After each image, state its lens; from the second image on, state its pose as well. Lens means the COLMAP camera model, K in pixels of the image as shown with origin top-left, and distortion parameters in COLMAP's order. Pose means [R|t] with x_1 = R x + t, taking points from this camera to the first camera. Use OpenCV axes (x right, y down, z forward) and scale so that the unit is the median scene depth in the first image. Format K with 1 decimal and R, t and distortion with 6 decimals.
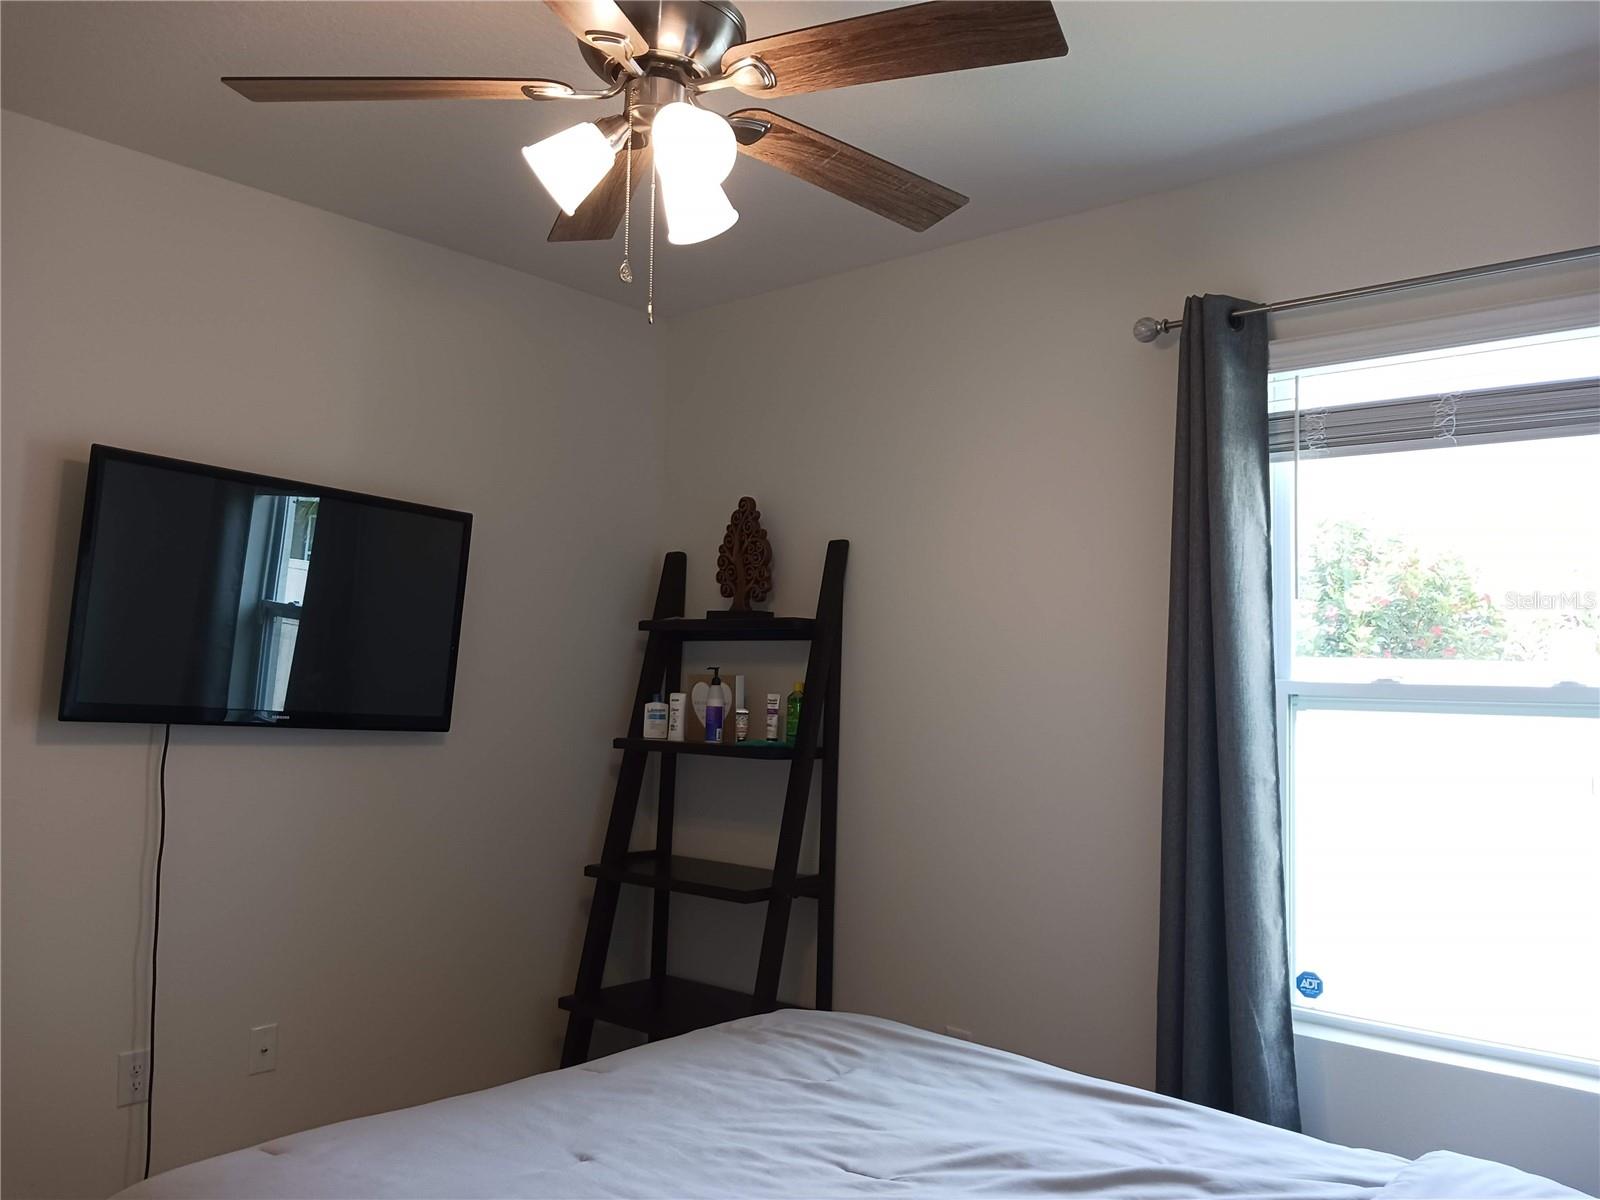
lens RADIAL K [[1293.3, 0, 800.0], [0, 1293.3, 600.0], [0, 0, 1]] dist [0.117364, -0.192157]
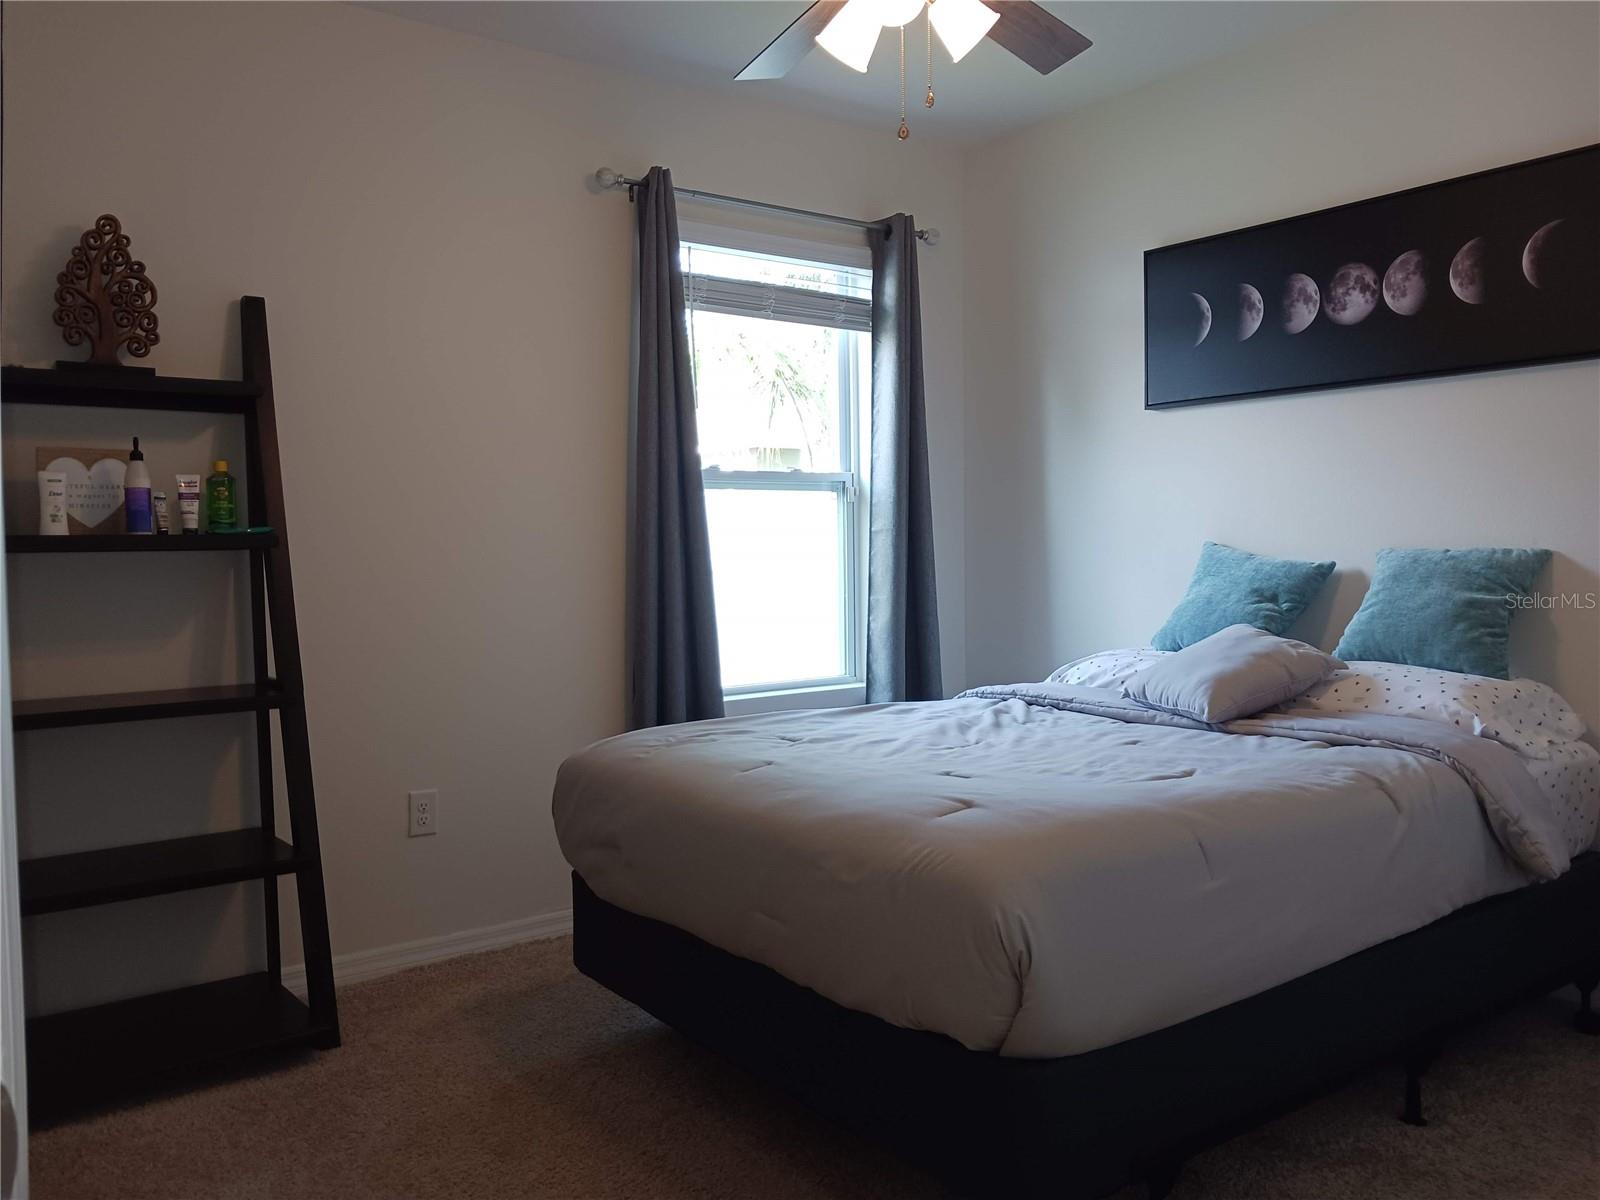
lens RADIAL K [[1293.3, 0, 800.0], [0, 1293.3, 600.0], [0, 0, 1]] dist [0.117364, -0.192157]
pose [[0.202421, -0.067162, 0.976993, -0.758373], [-0.046847, 0.995839, 0.078163, 0.068784], [-0.978177, -0.061592, 0.198433, 0.455684]]
